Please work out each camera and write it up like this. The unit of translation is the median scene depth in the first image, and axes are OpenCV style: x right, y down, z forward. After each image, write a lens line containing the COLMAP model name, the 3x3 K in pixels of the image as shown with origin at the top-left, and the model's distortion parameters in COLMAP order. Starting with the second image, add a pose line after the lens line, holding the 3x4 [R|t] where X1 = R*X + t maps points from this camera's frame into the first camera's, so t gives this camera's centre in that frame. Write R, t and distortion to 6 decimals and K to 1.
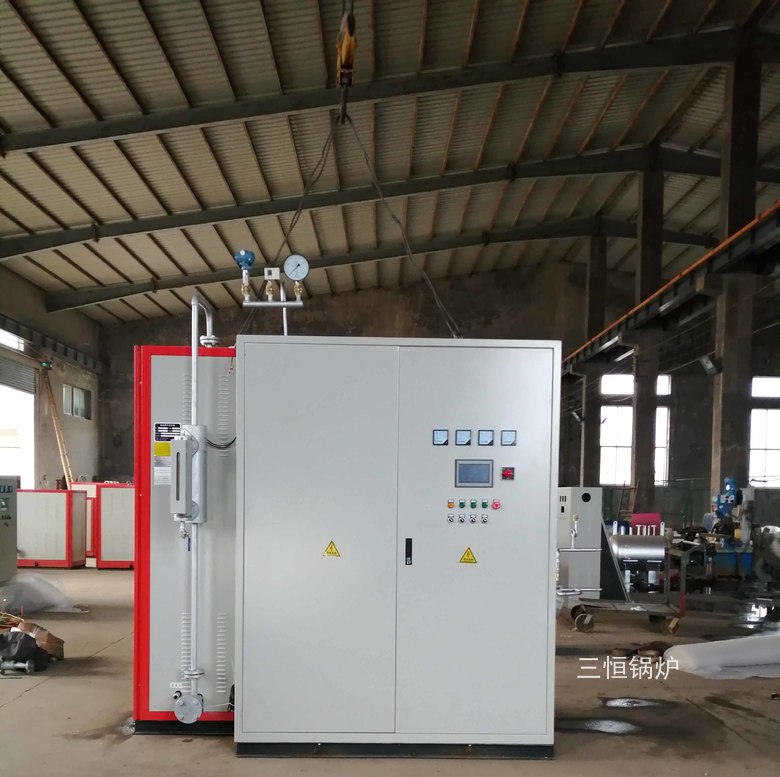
lens RADIAL K [[822.8, 0, 389.8], [0, 822.8, 535.1], [0, 0, 1]] dist [0.016460, -0.010196]
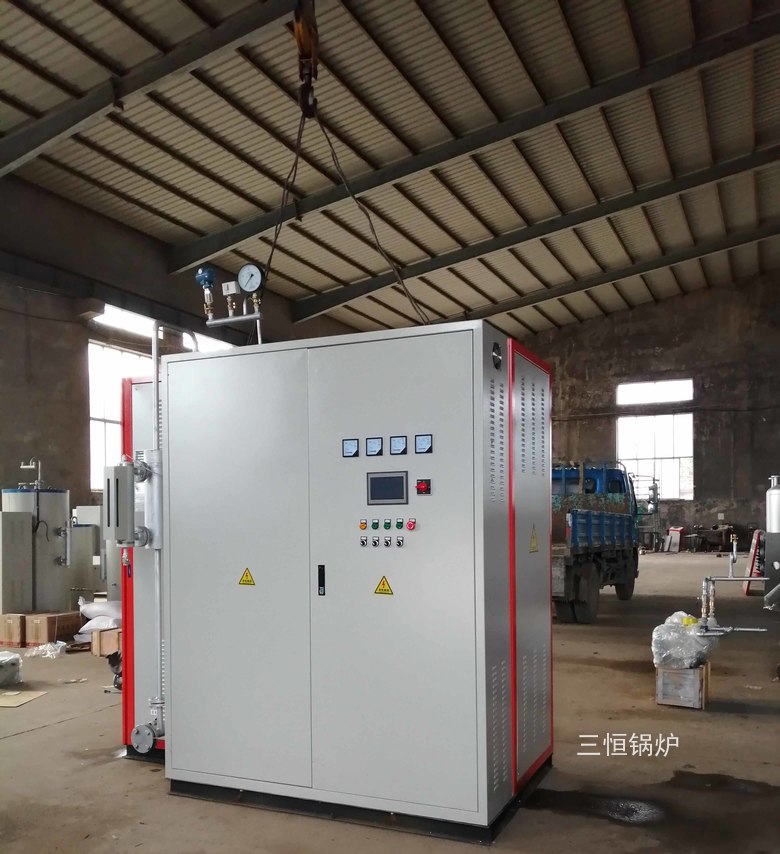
lens RADIAL K [[826.2, 0, 392.5], [0, 826.2, 530.0], [0, 0, 1]] dist [0.052645, -0.101700]
pose [[0.904377, -0.018413, -0.426337, 0.297439], [0.003098, 0.999326, -0.036589, -0.000441], [0.426724, 0.031769, 0.903824, 0.149604]]
